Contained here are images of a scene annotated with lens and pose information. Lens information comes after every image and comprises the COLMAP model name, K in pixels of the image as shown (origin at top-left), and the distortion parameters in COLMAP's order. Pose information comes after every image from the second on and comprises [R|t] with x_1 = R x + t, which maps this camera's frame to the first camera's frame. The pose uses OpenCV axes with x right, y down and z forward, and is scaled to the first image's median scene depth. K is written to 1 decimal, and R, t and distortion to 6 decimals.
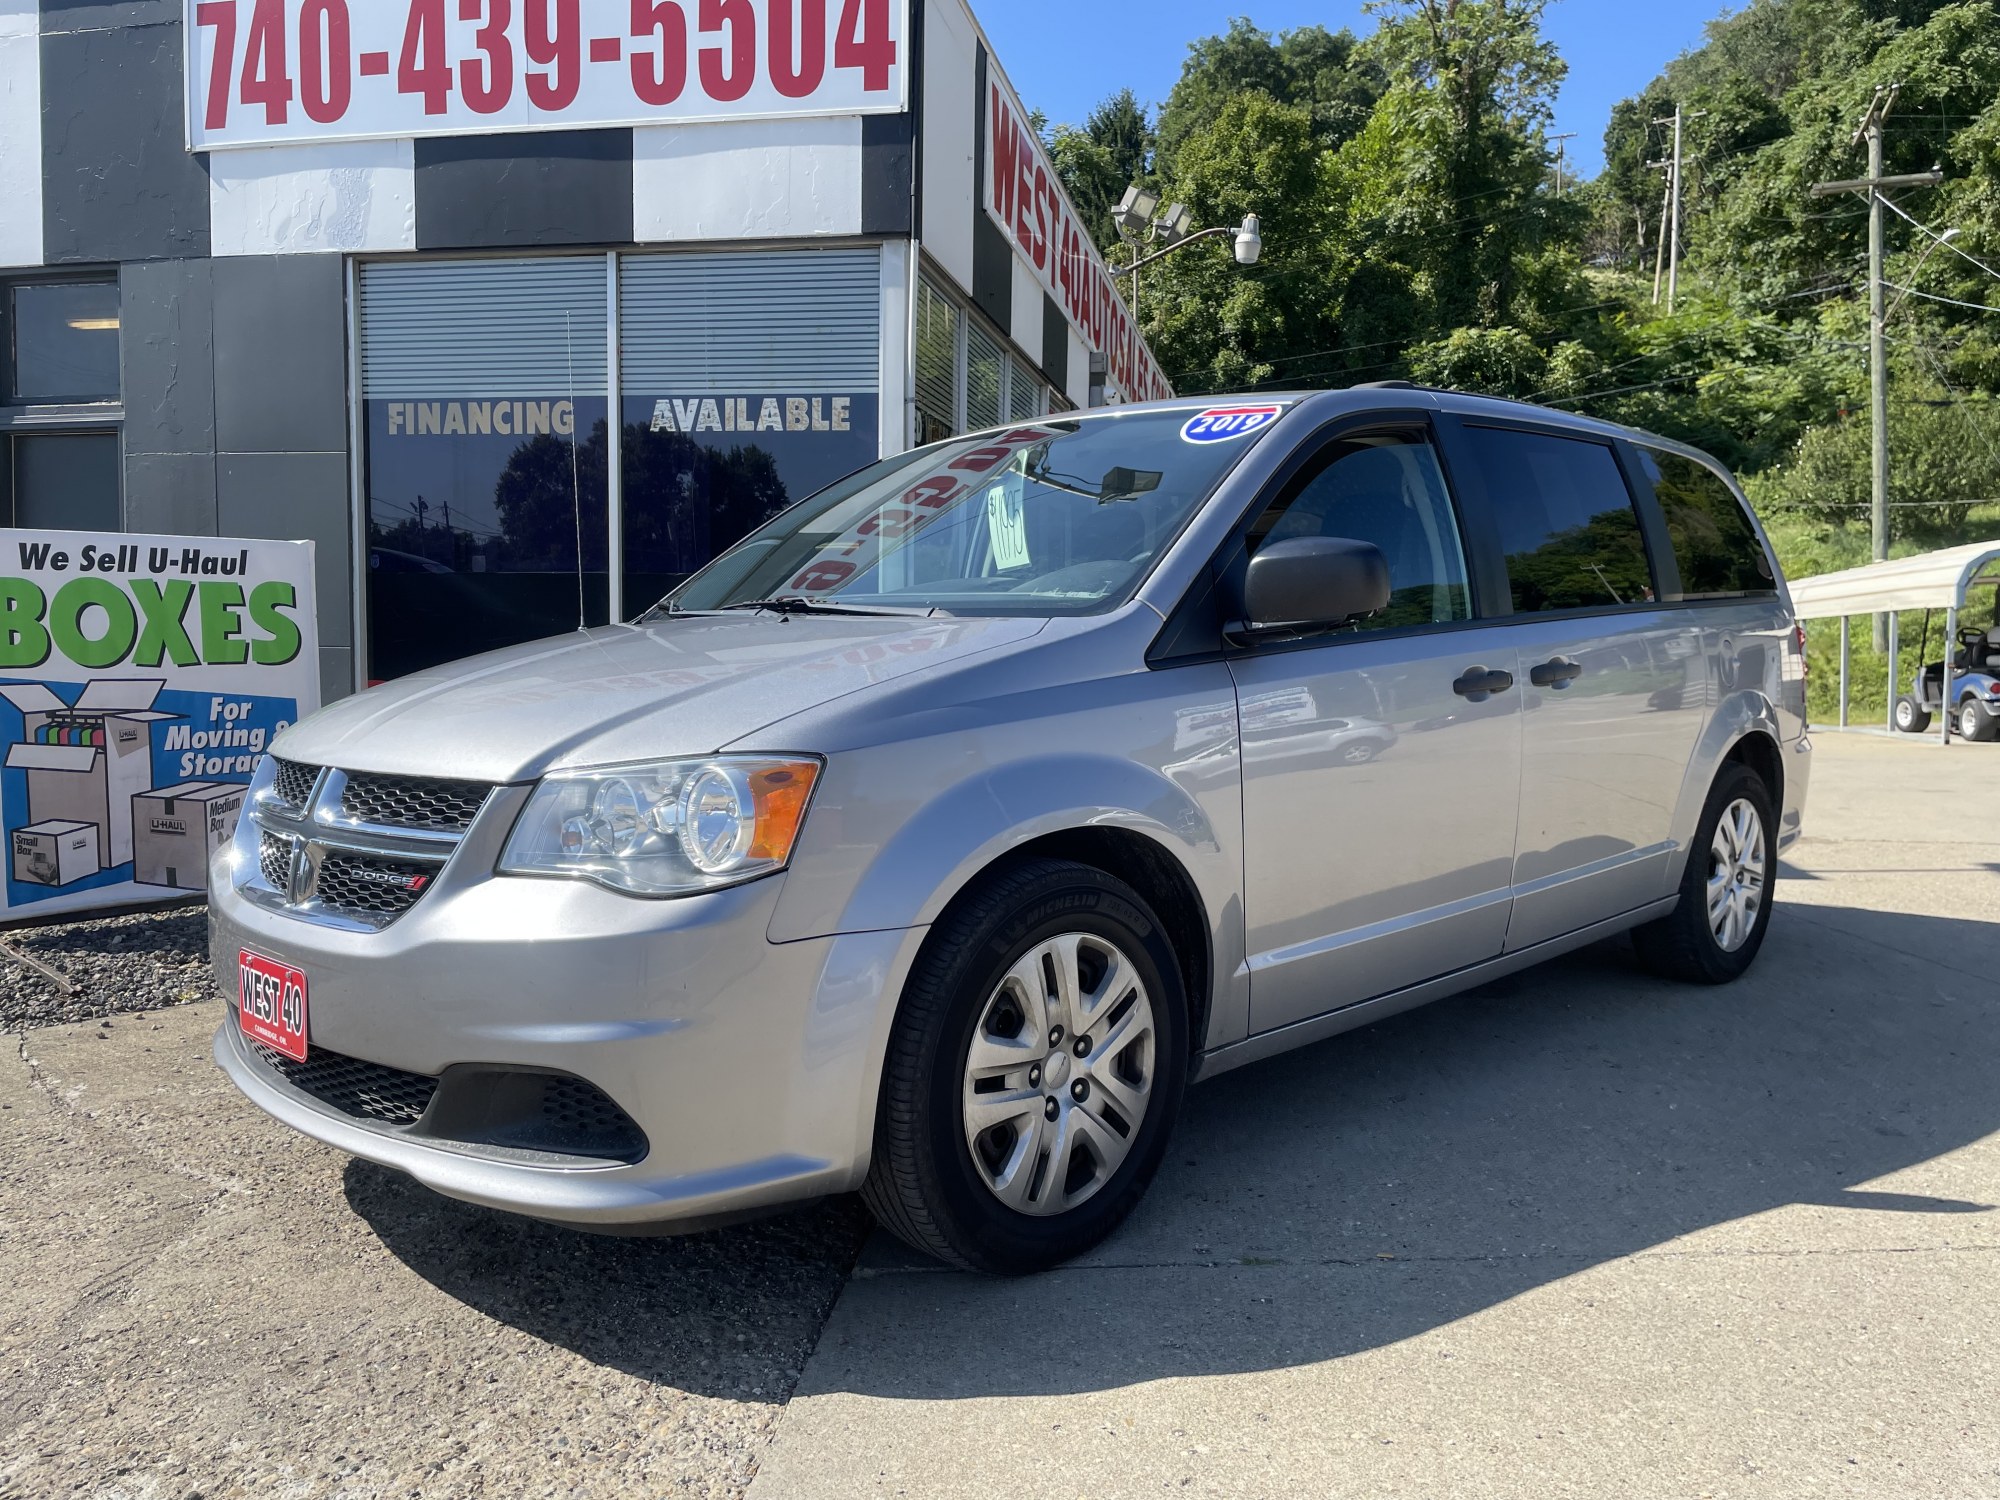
lens RADIAL K [[1516.8, 0, 1001.7], [0, 1516.8, 744.8], [0, 0, 1]] dist [0.086695, -0.112248]
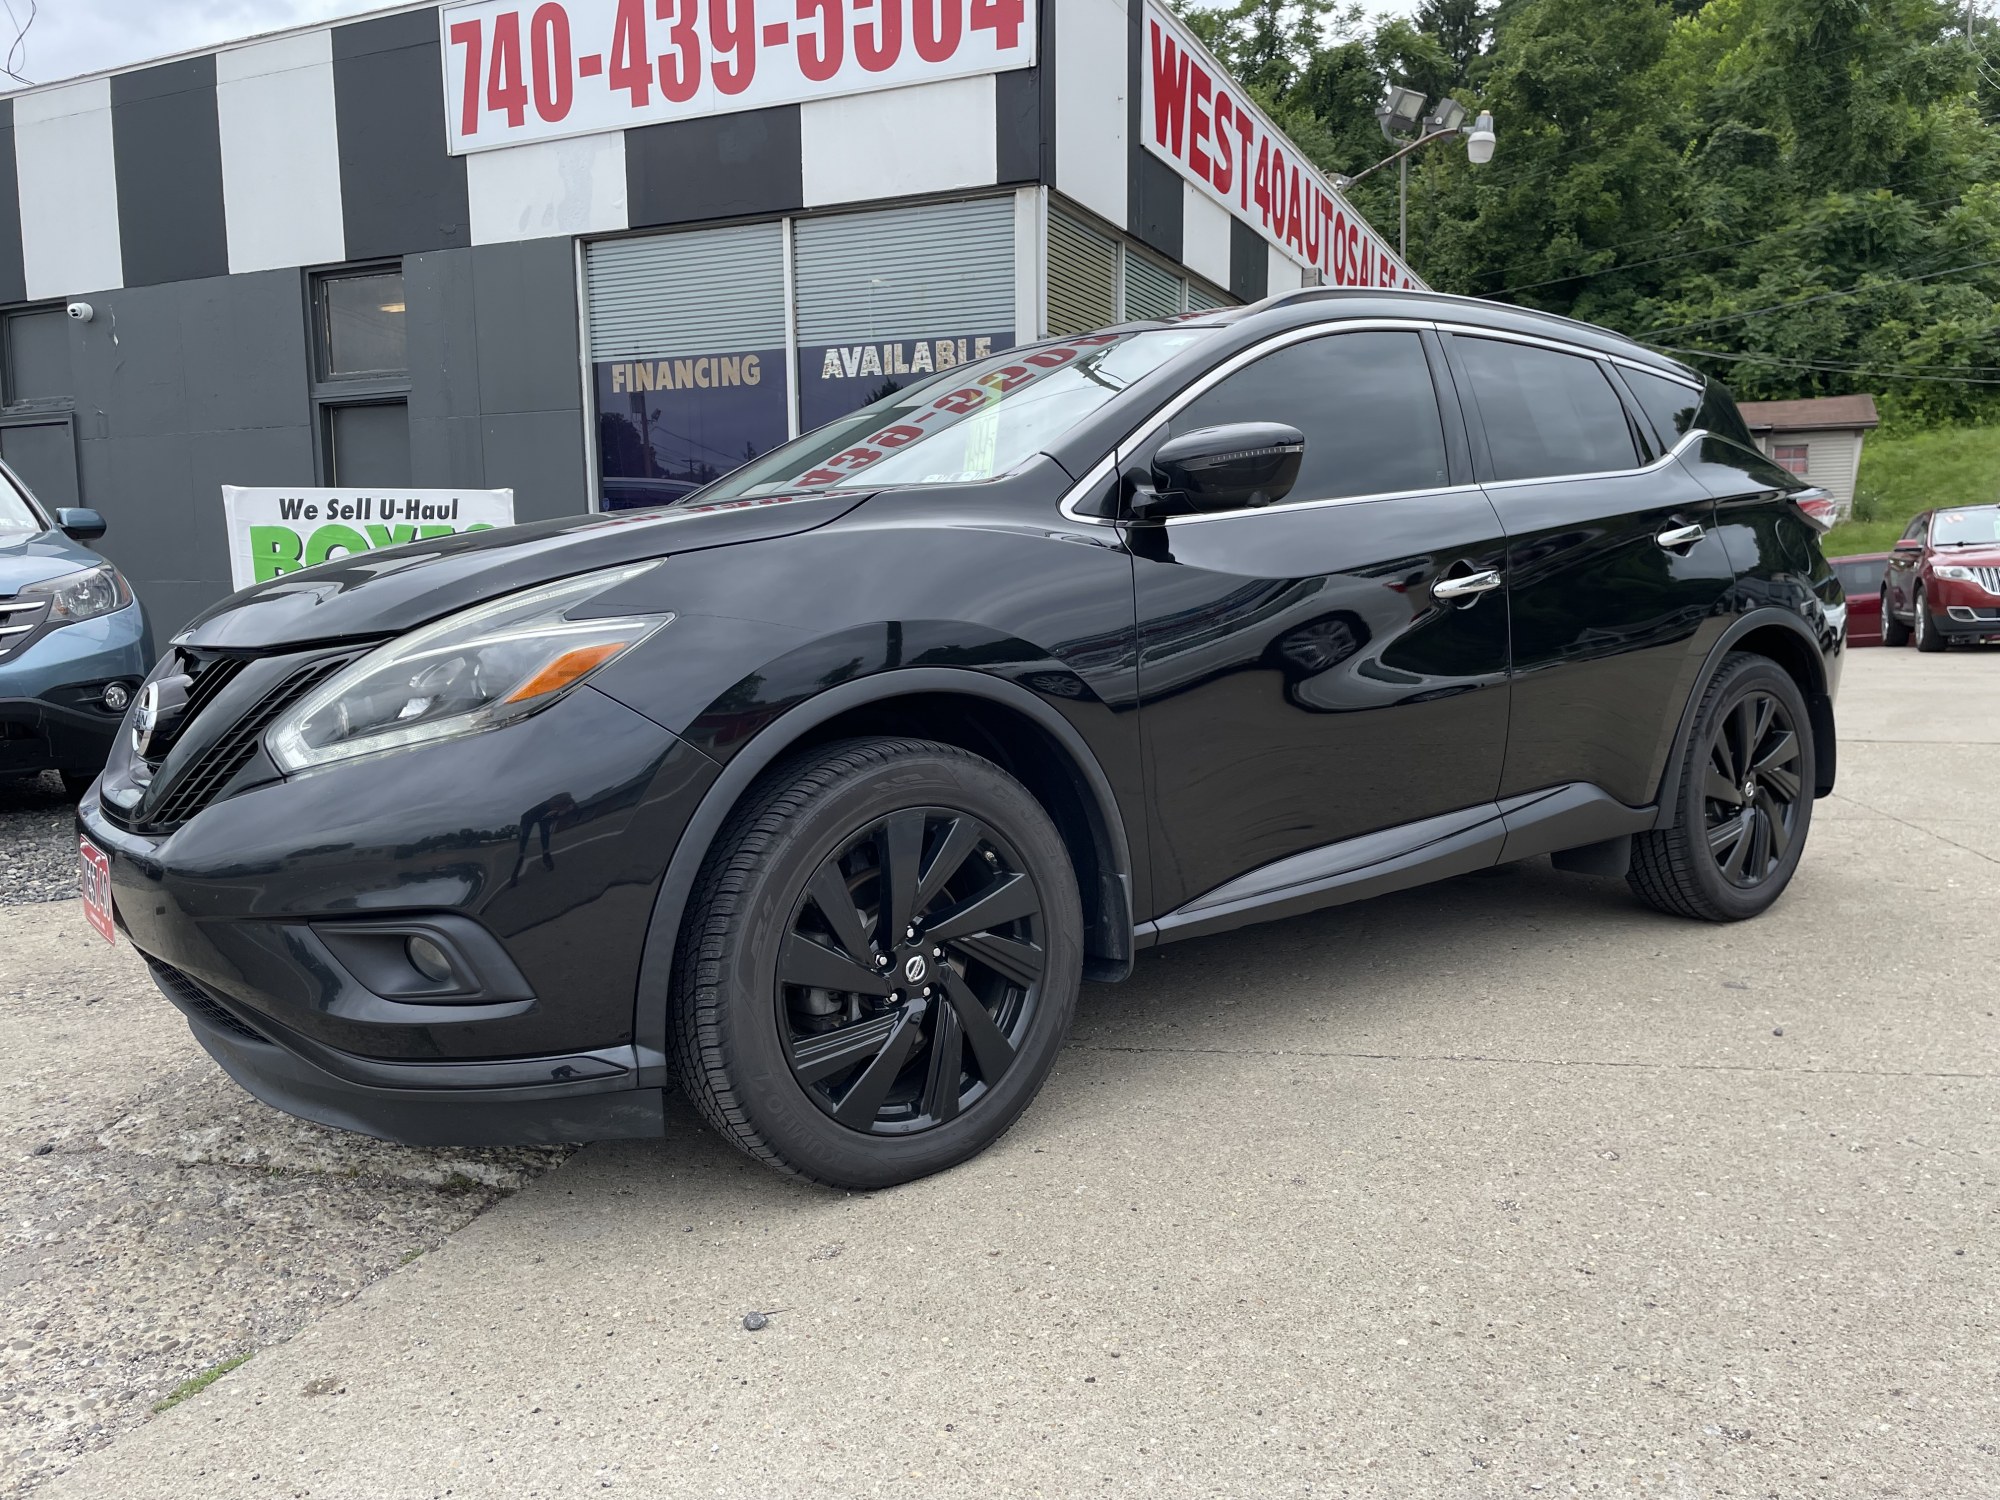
lens RADIAL K [[1516.8, 0, 1000.2], [0, 1516.8, 745.0], [0, 0, 1]] dist [0.086695, -0.112248]
pose [[0.976298, 0.000581, -0.216430, 0.139600], [0.009947, 0.998819, 0.047554, 0.011413], [0.216202, -0.048579, 0.975139, -0.075111]]
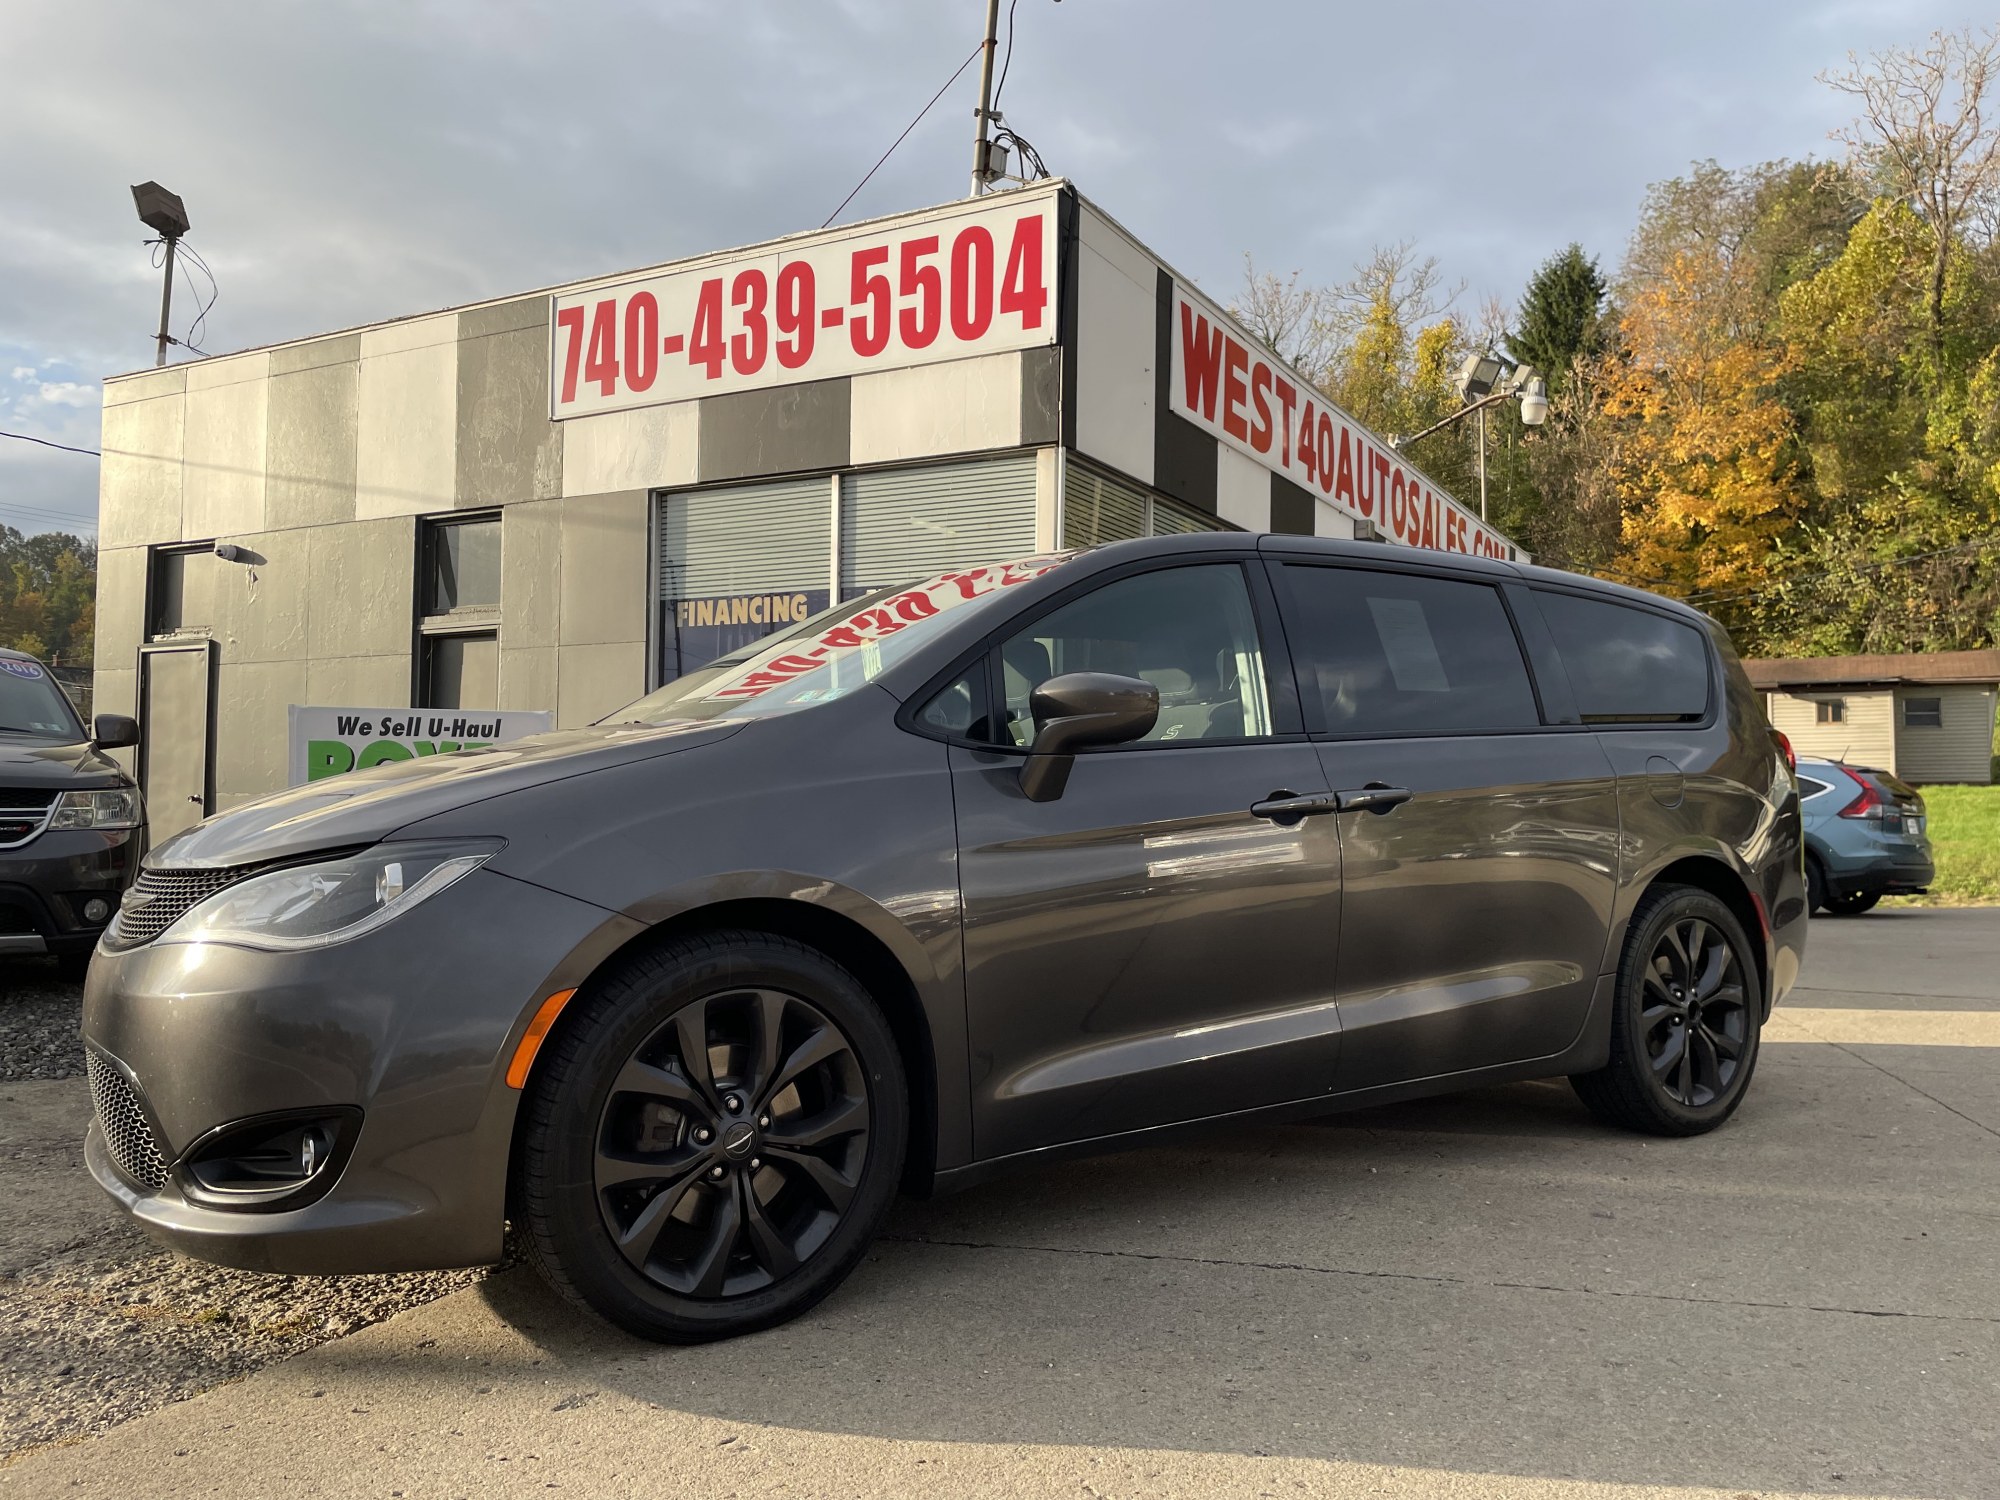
lens RADIAL K [[1516.8, 0, 994.0], [0, 1516.8, 728.5], [0, 0, 1]] dist [0.086695, -0.112248]
pose [[0.953524, -0.017040, -0.300835, 0.228712], [-0.018832, 0.993078, -0.115940, 0.020193], [0.300728, 0.116217, 0.946602, -0.091758]]
